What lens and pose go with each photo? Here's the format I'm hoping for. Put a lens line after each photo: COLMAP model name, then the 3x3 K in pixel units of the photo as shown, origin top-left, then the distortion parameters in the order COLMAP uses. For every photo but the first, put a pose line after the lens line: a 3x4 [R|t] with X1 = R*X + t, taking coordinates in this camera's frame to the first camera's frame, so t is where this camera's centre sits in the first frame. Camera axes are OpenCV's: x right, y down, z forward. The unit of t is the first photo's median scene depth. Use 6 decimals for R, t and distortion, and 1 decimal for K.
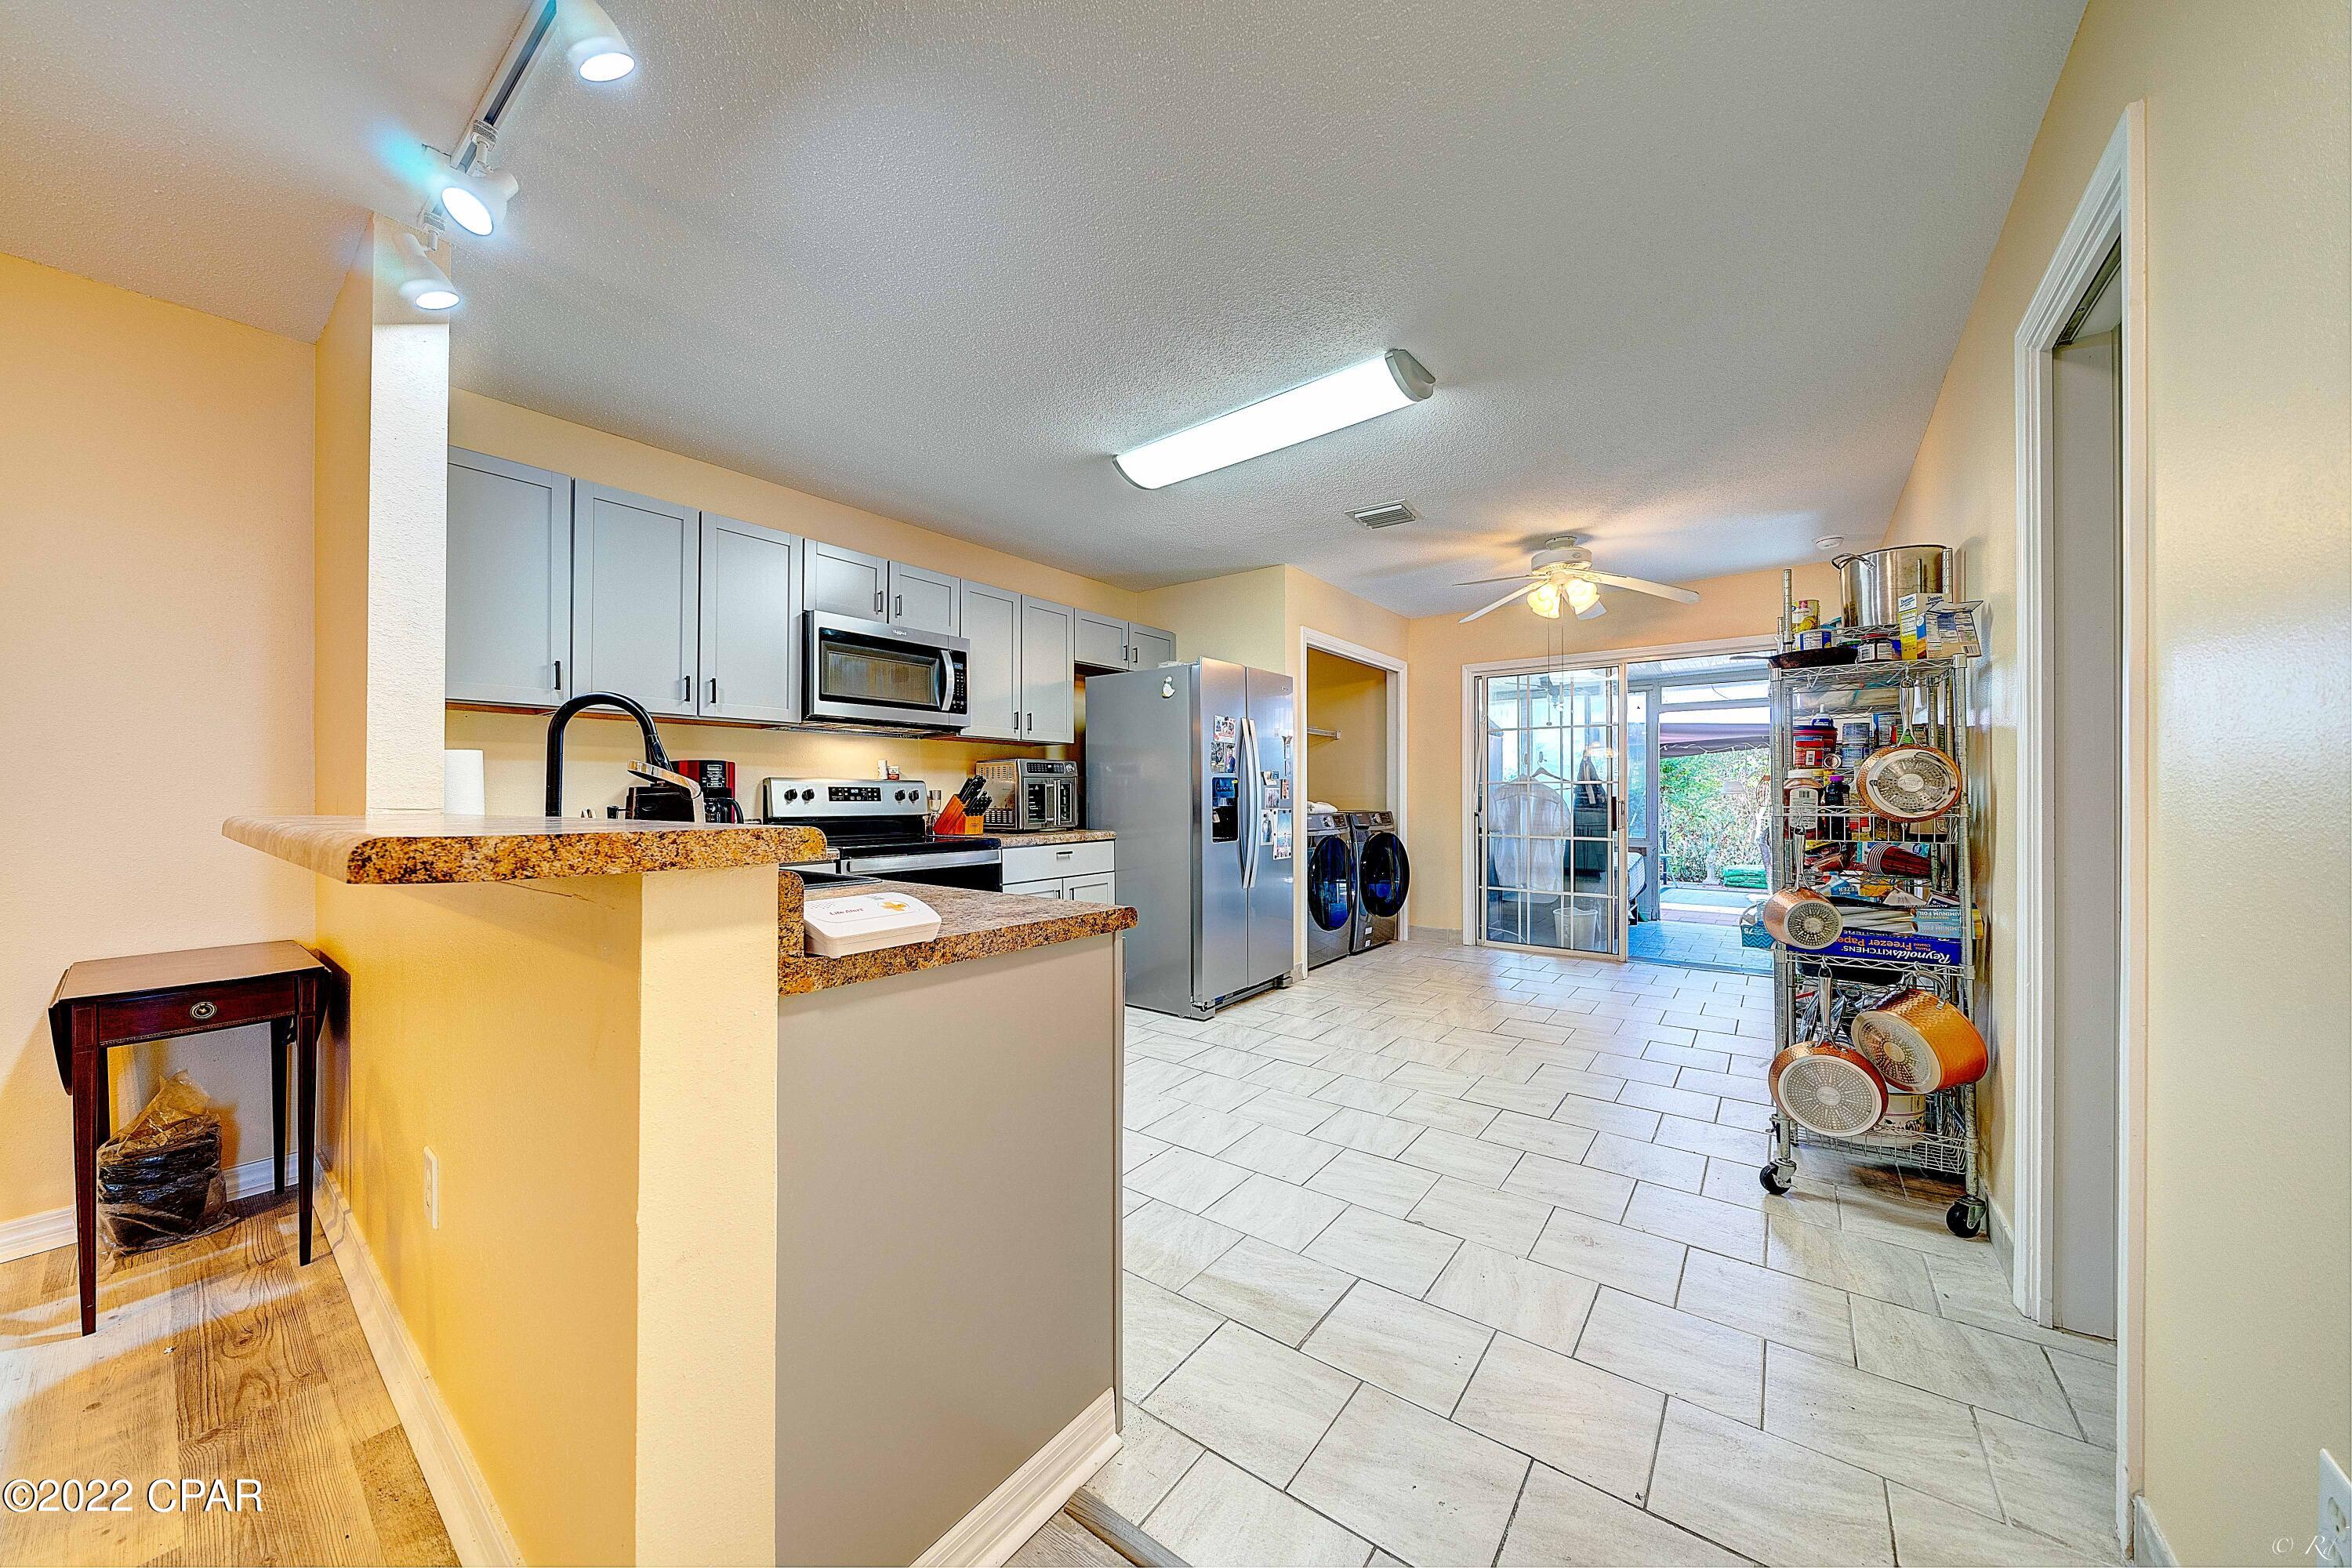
lens RADIAL K [[799.5, 0, 1164.4], [0, 799.5, 786.1], [0, 0, 1]] dist [-0.003263, 0.000185]
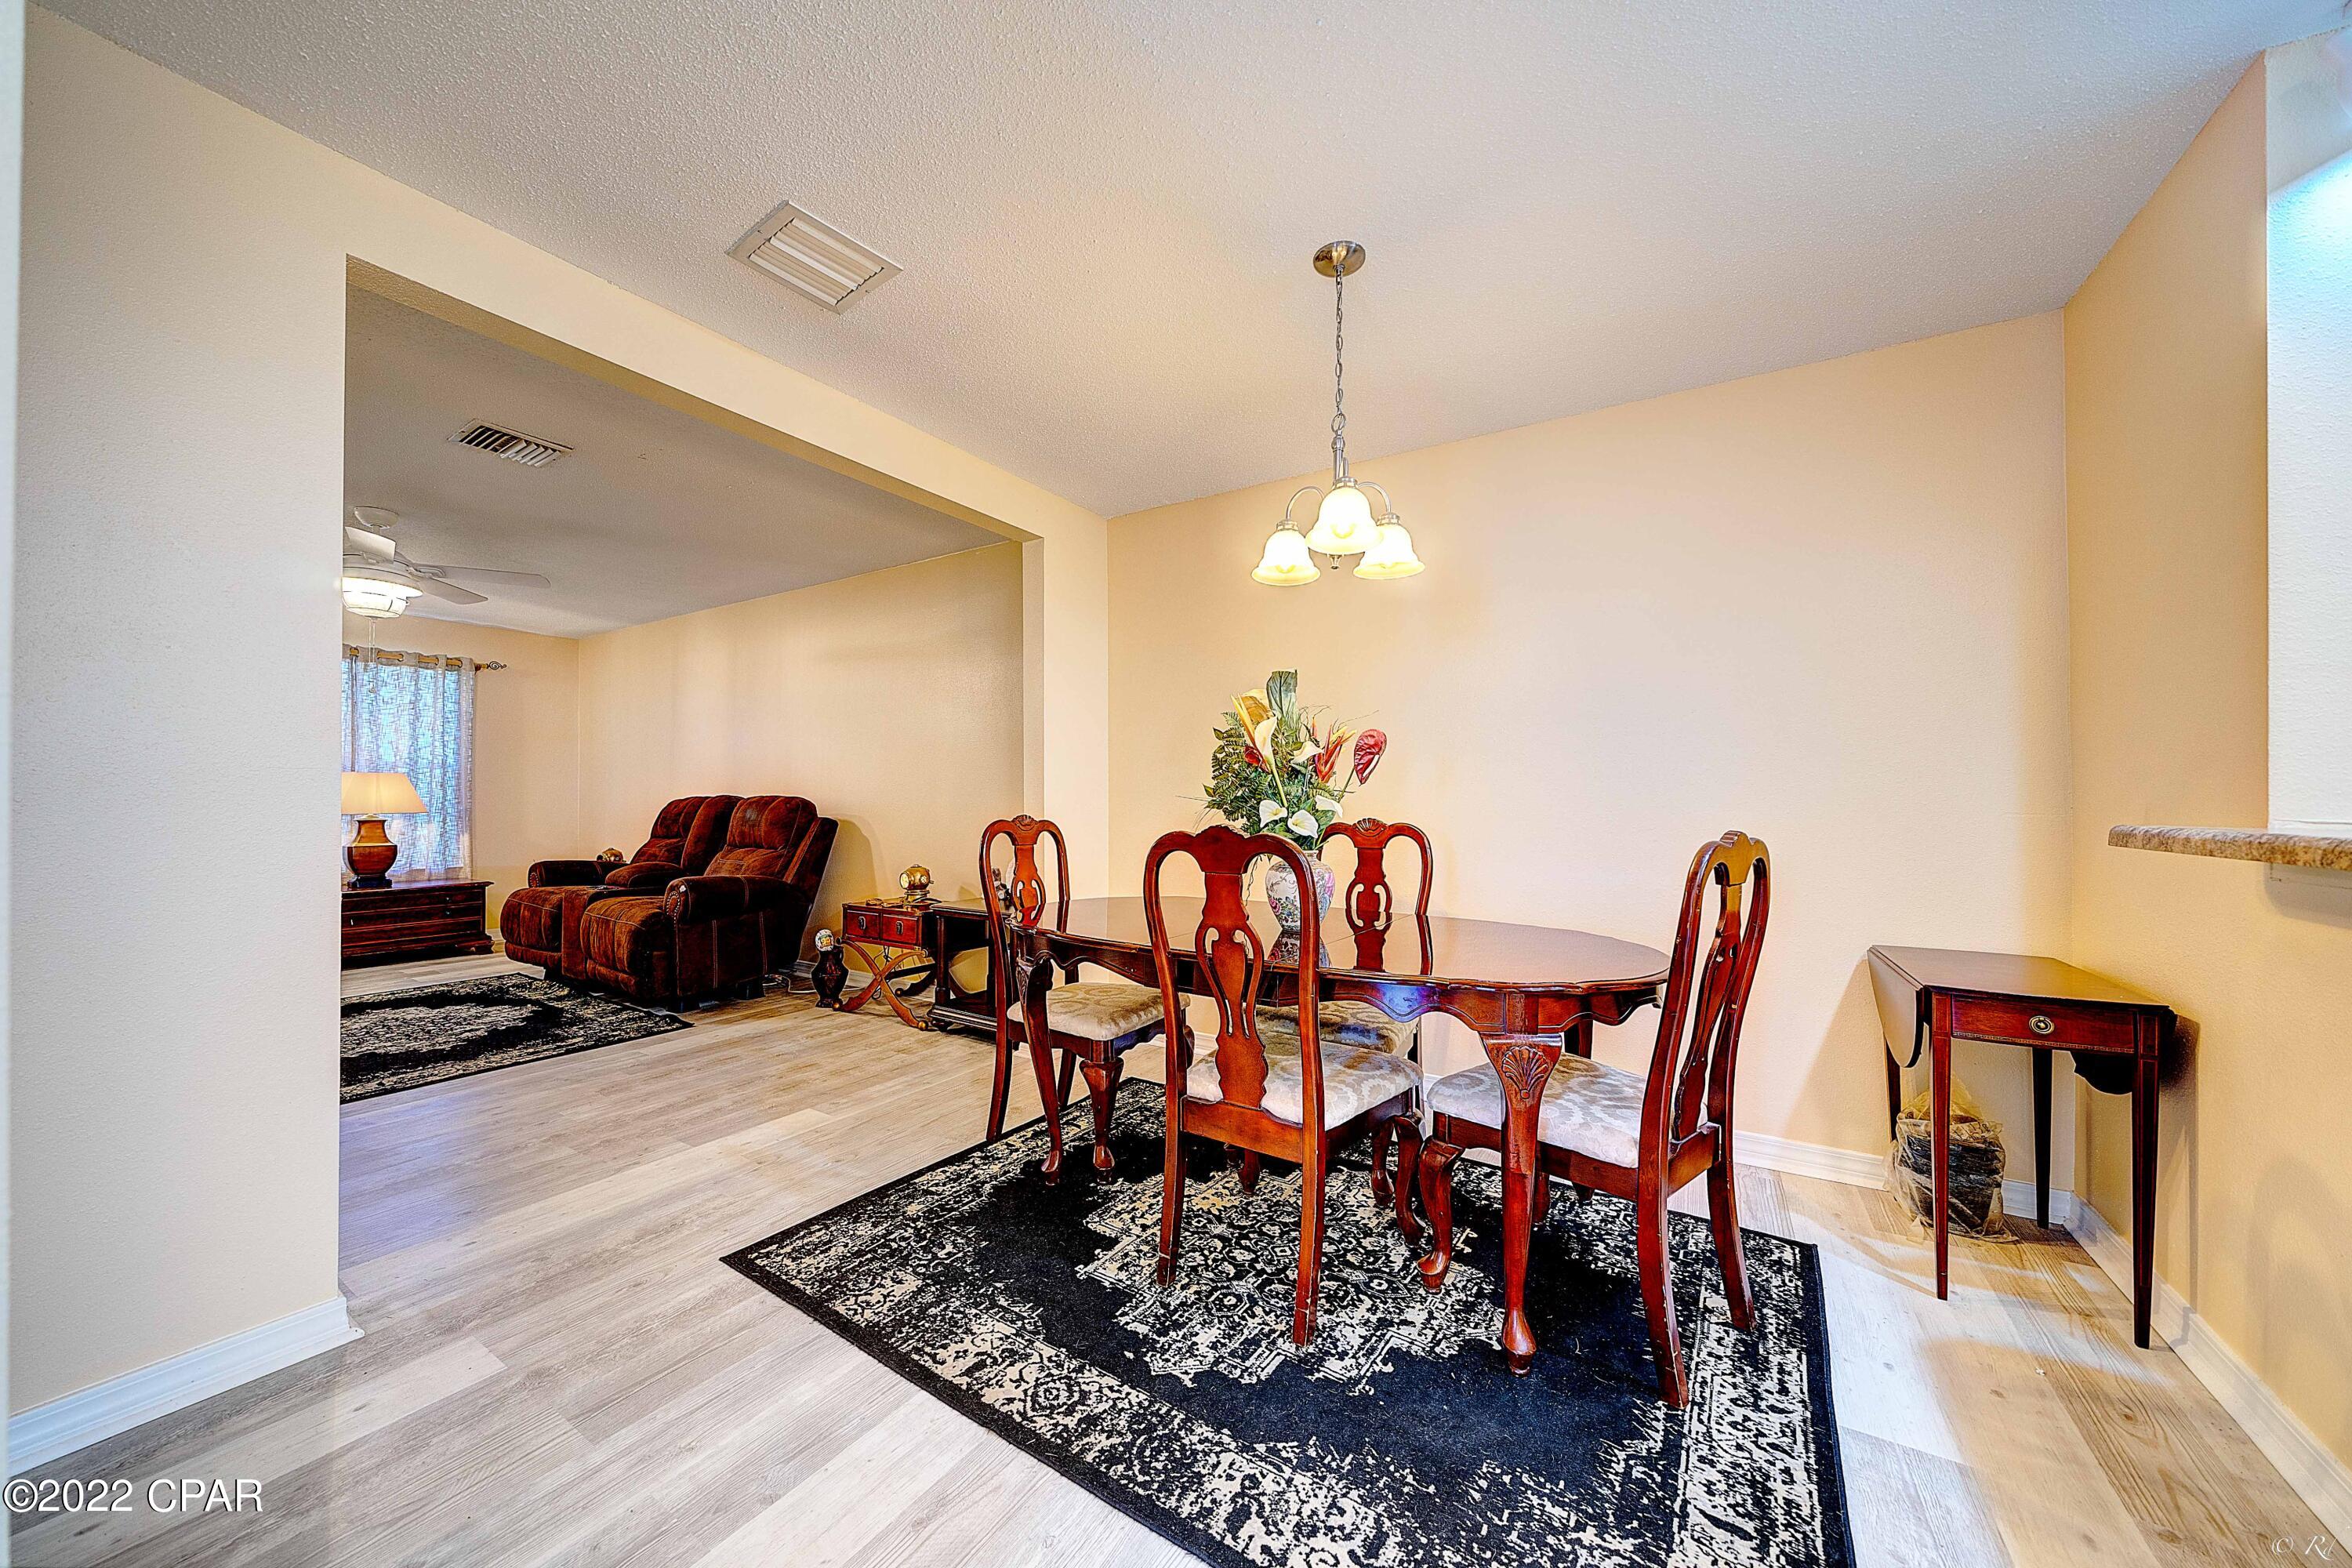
lens RADIAL K [[799.5, 0, 1171.1], [0, 799.5, 797.5], [0, 0, 1]] dist [-0.003263, 0.000185]
pose [[0.117344, 0.001132, -0.993091, -0.172451], [0.002370, 0.999996, 0.001420, 0.001025], [0.993089, -0.002520, 0.117341, -0.072025]]
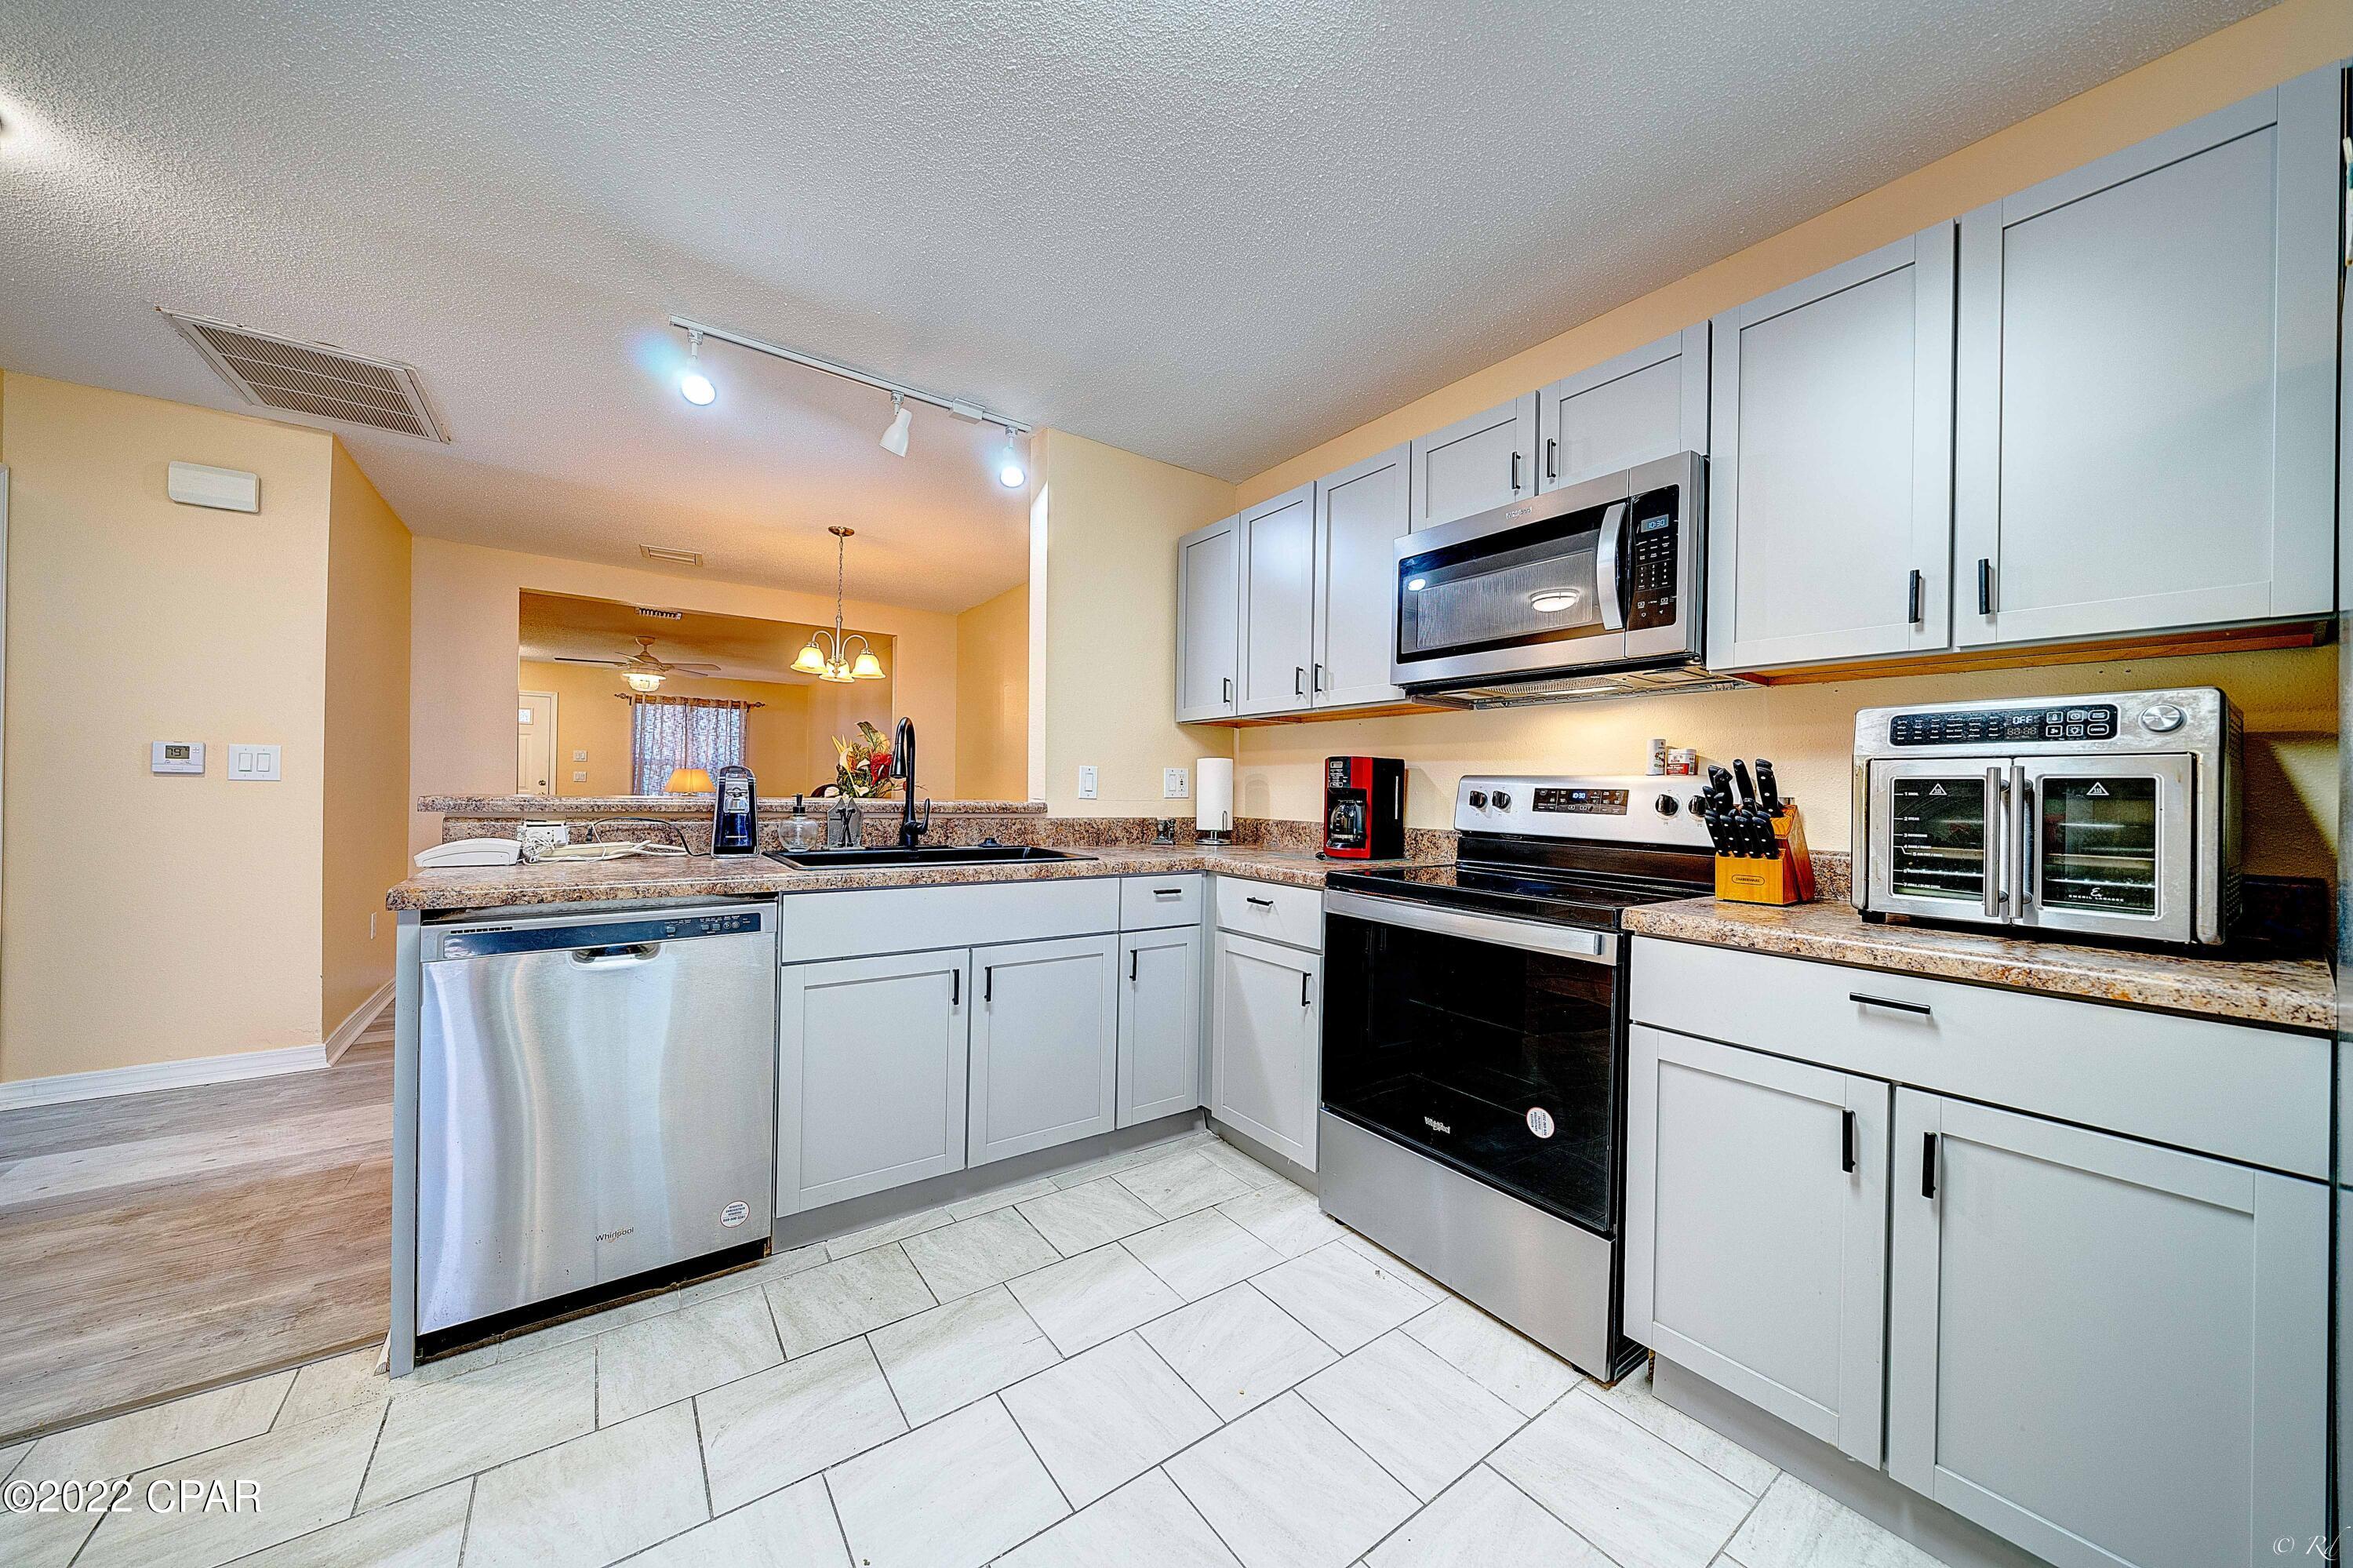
lens RADIAL K [[799.9, 0, 1175.0], [0, 799.9, 789.3], [0, 0, 1]] dist [-0.003263, 0.000185]
pose [[-0.280054, -0.003028, -0.959980, 0.254969], [-0.007214, 0.999973, -0.001050, 0.004731], [0.959957, 0.006631, -0.280068, 0.863508]]
